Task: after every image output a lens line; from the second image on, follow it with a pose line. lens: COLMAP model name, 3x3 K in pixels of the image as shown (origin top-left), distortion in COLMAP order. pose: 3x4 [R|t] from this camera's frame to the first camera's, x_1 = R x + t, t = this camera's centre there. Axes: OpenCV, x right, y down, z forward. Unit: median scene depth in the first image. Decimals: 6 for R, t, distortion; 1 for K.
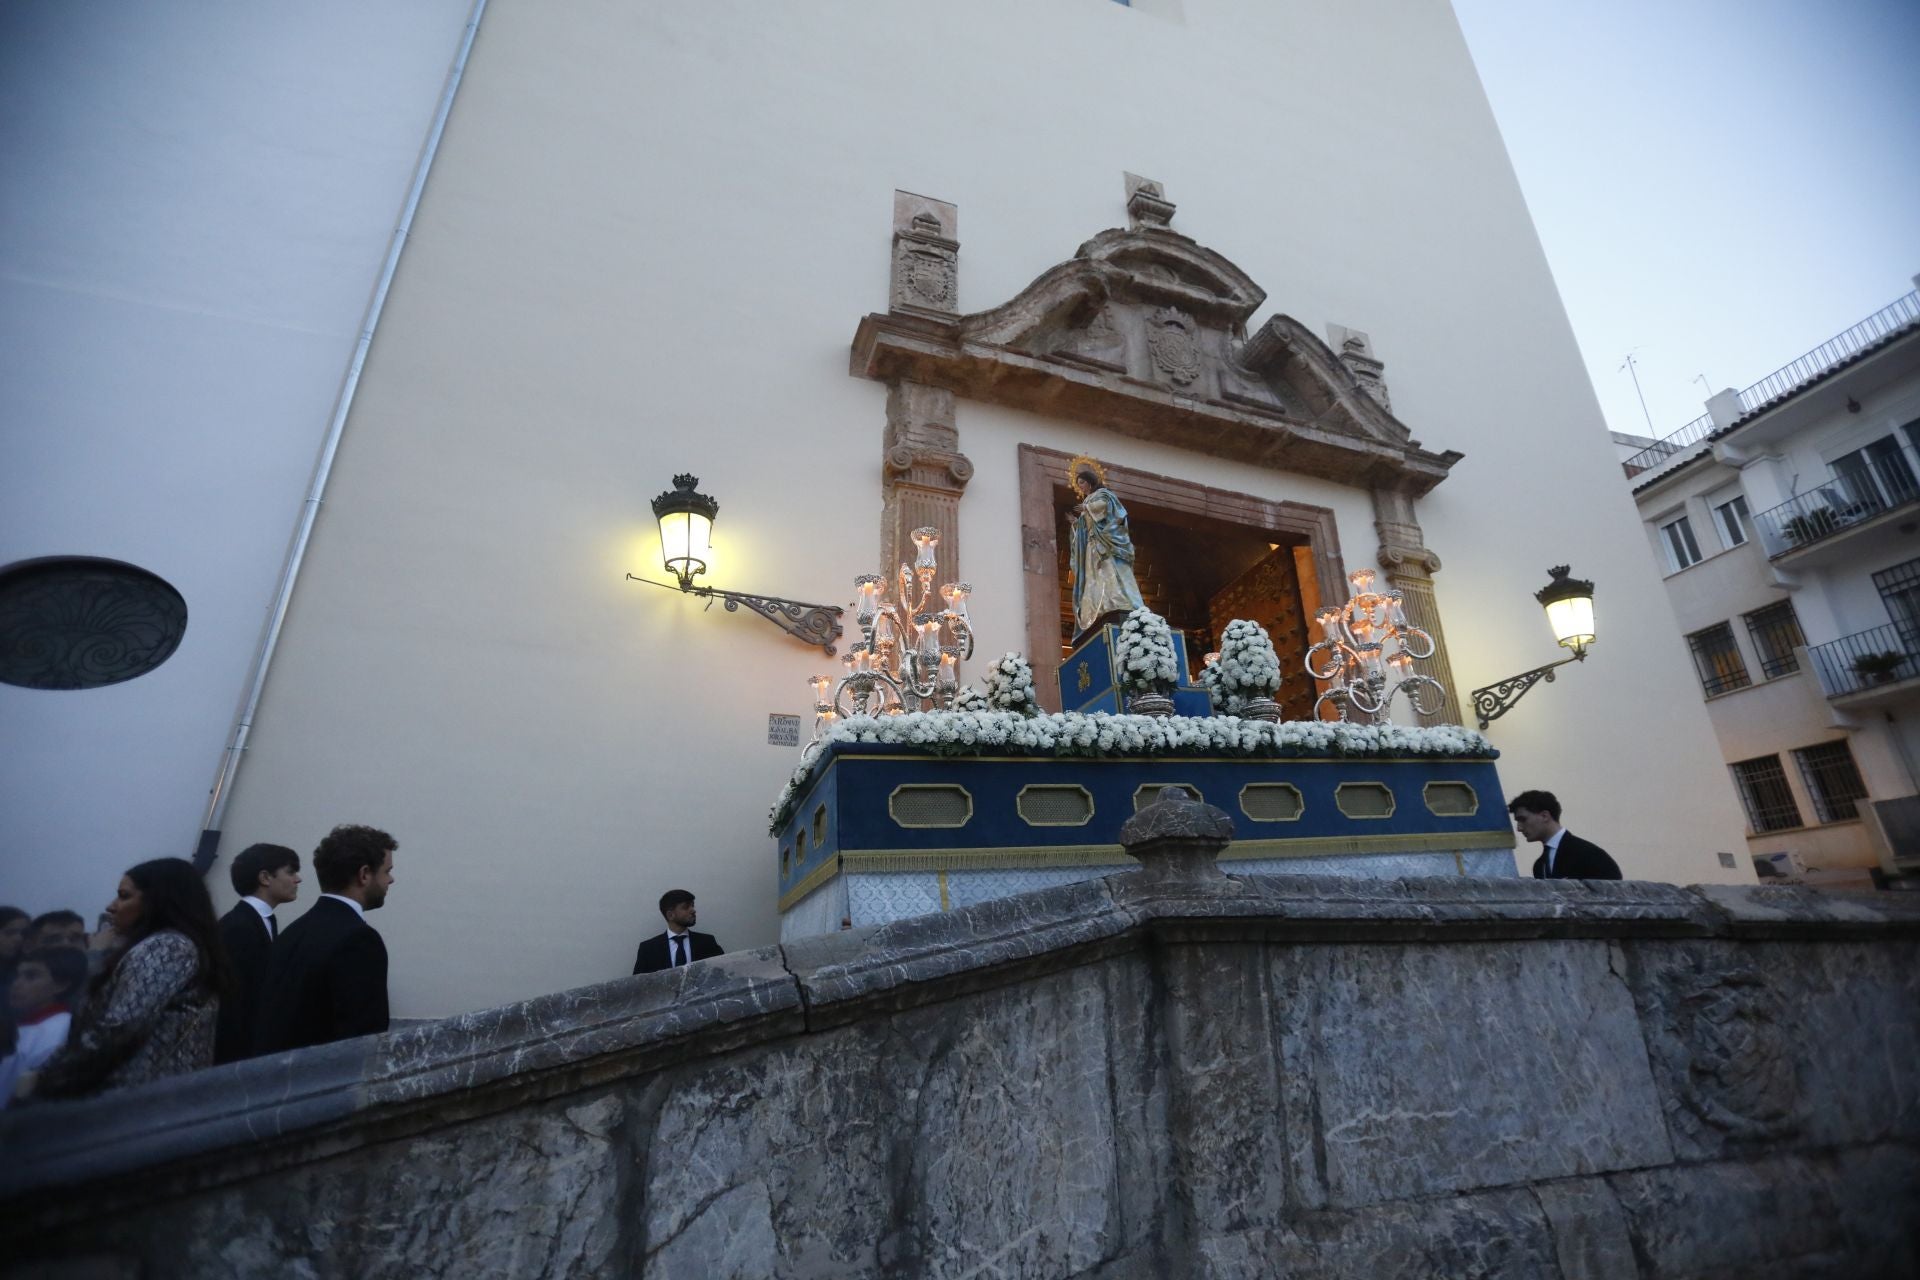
lens RADIAL K [[915.7, 0, 960.0], [0, 915.7, 640.0], [0, 0, 1]] dist [-0.084789, 0.042954]
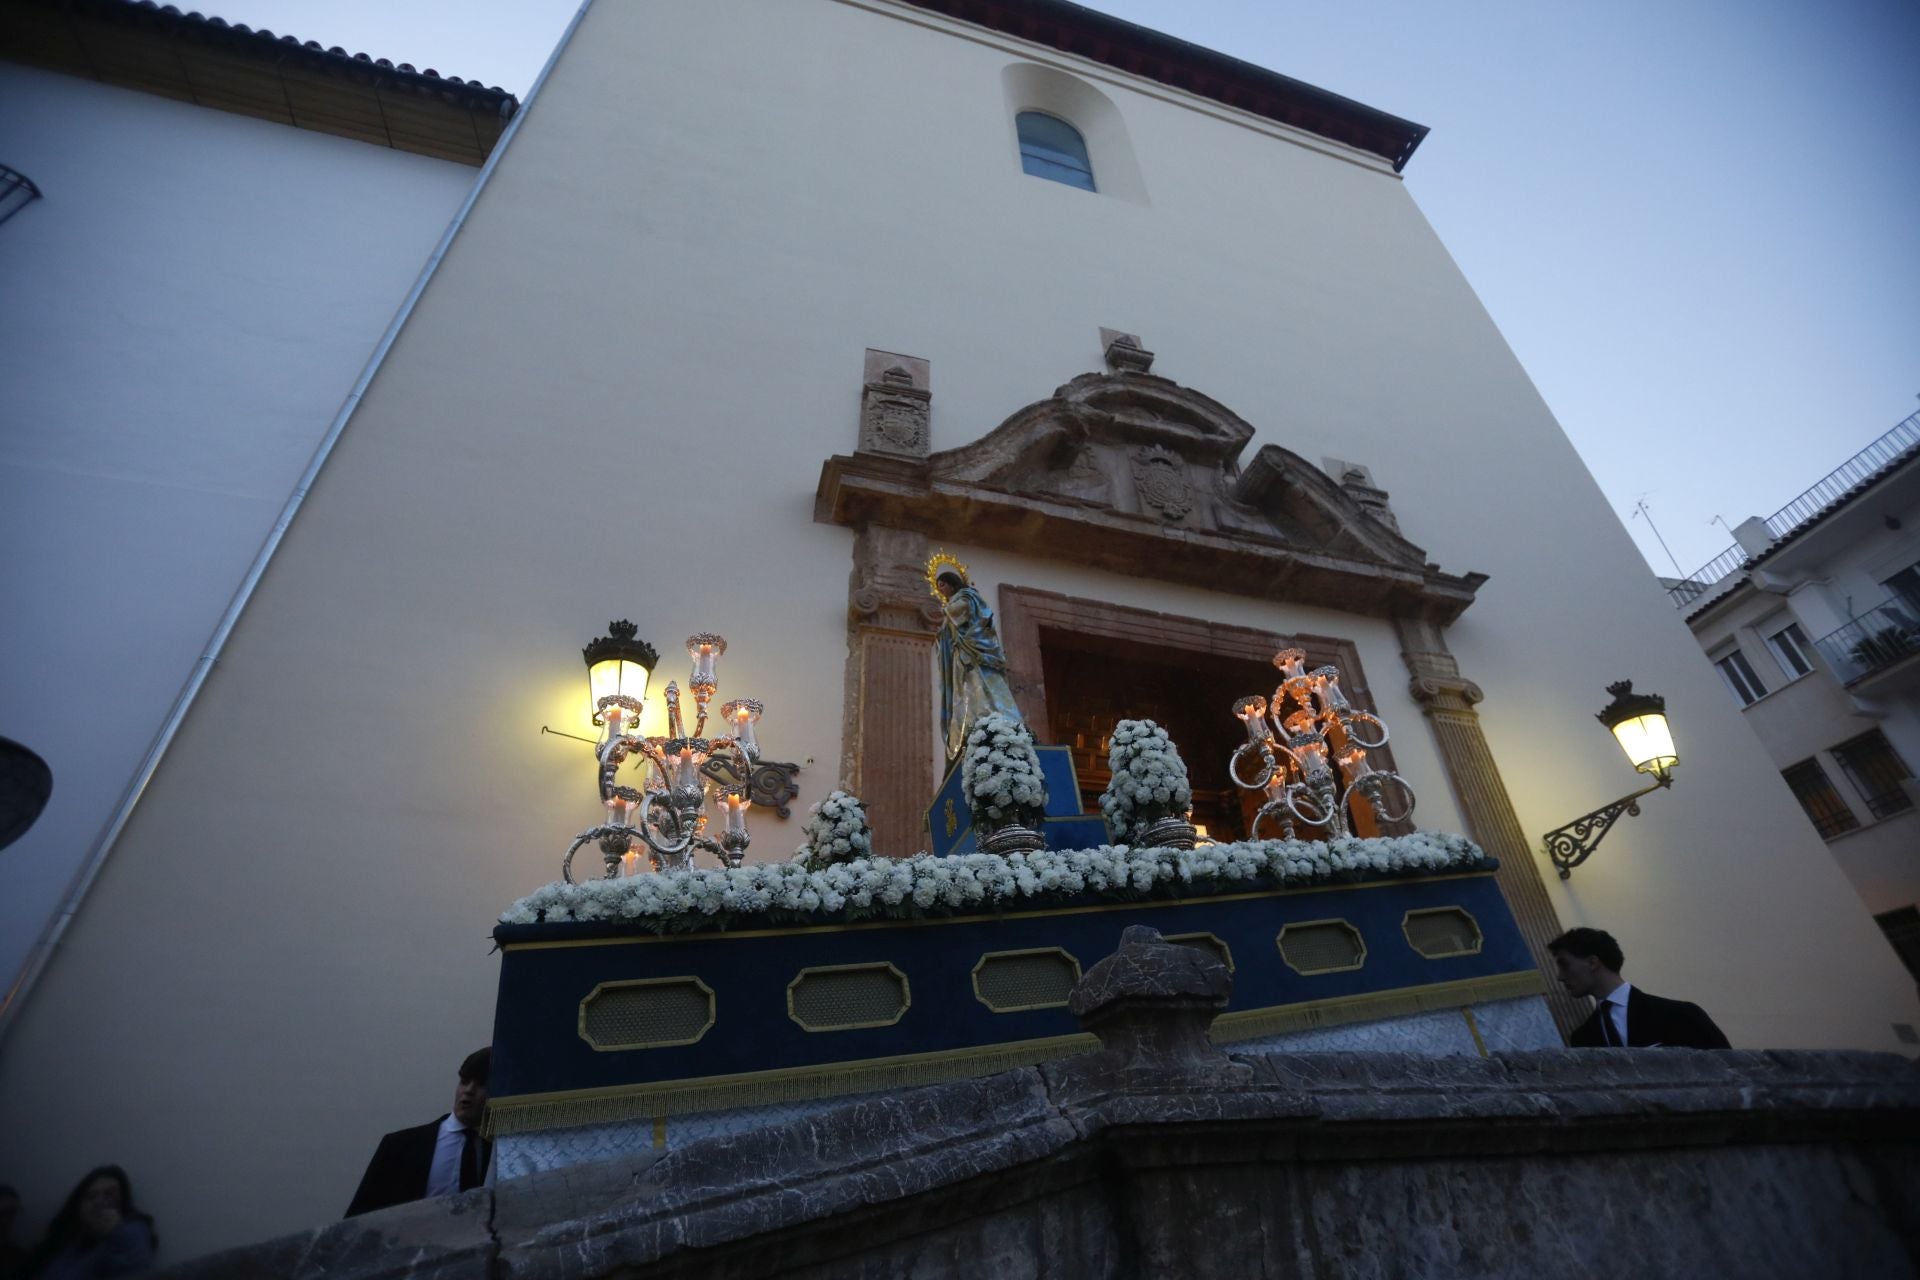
lens RADIAL K [[907.9, 0, 958.3], [0, 907.9, 628.9], [0, 0, 1]] dist [-0.078521, 0.034497]
pose [[0.998089, -0.051132, -0.034707, 0.055227], [0.041862, 0.972544, -0.228924, 0.039300], [0.045459, 0.227034, 0.972825, 0.116118]]
